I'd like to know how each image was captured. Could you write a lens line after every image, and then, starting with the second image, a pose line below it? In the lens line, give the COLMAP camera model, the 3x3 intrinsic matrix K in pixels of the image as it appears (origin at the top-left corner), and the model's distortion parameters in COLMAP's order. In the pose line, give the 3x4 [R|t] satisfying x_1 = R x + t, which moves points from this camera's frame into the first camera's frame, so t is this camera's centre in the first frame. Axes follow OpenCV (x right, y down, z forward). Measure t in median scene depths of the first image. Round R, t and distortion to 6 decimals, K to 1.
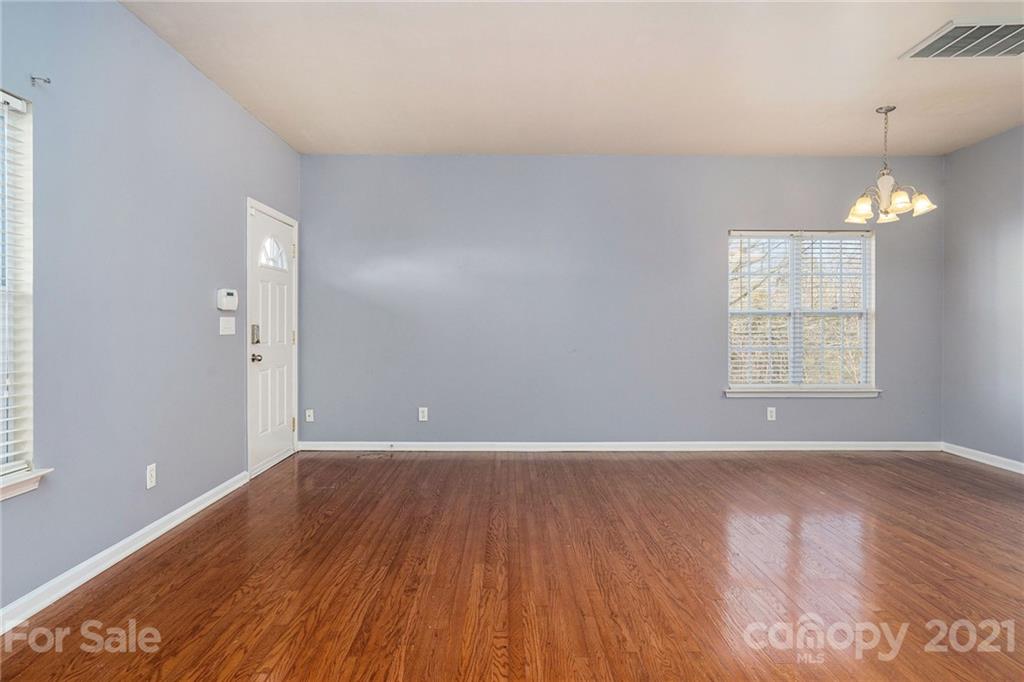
lens RADIAL K [[576.2, 0, 488.6], [0, 576.2, 324.2], [0, 0, 1]] dist [-0.003535, 0.001215]
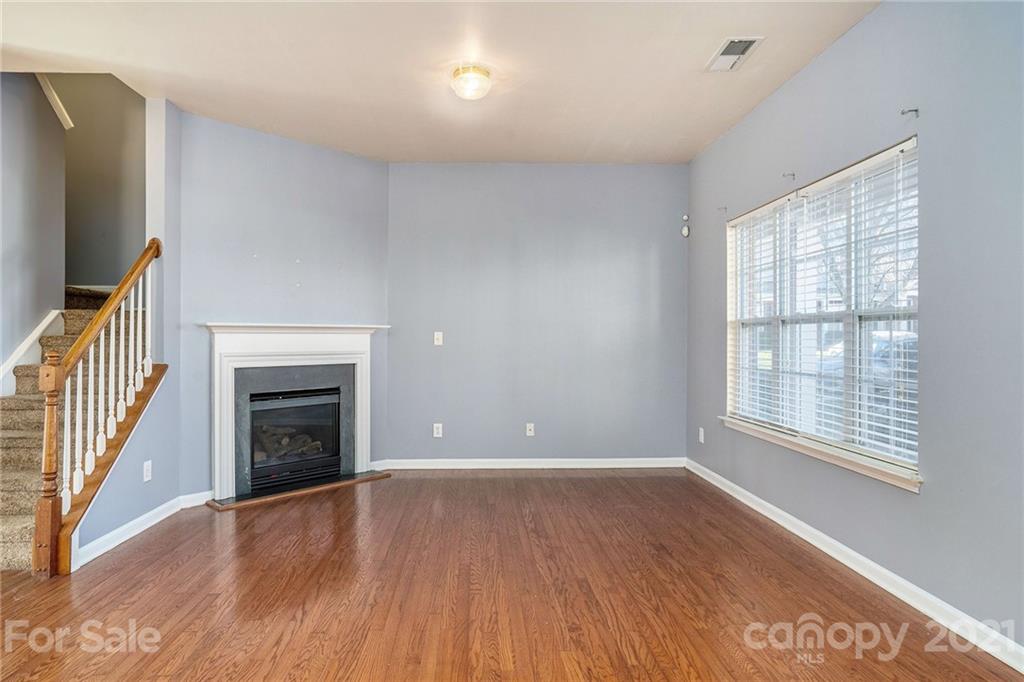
lens RADIAL K [[601.4, 0, 510.5], [0, 601.4, 337.9], [0, 0, 1]] dist [-0.005937, 0.001527]
pose [[-0.995857, 0.005198, -0.090783, 0.046450], [0.005323, 0.999985, -0.001134, -0.001235], [0.090776, -0.001612, -0.995870, 1.753990]]
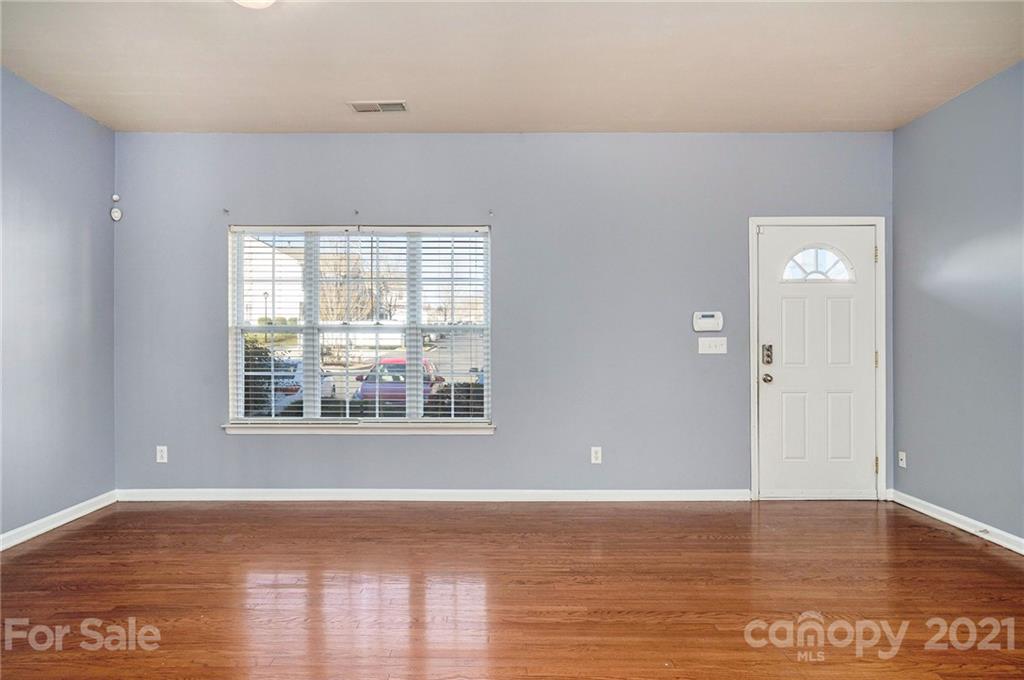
lens RADIAL K [[576.2, 0, 502.5], [0, 576.2, 339.0], [0, 0, 1]] dist [-0.003535, 0.001215]
pose [[0.041655, -0.001367, -0.999131, 0.893363], [0.000038, 0.999999, -0.001366, -0.010898], [0.999132, 0.000018, 0.041655, 0.827408]]
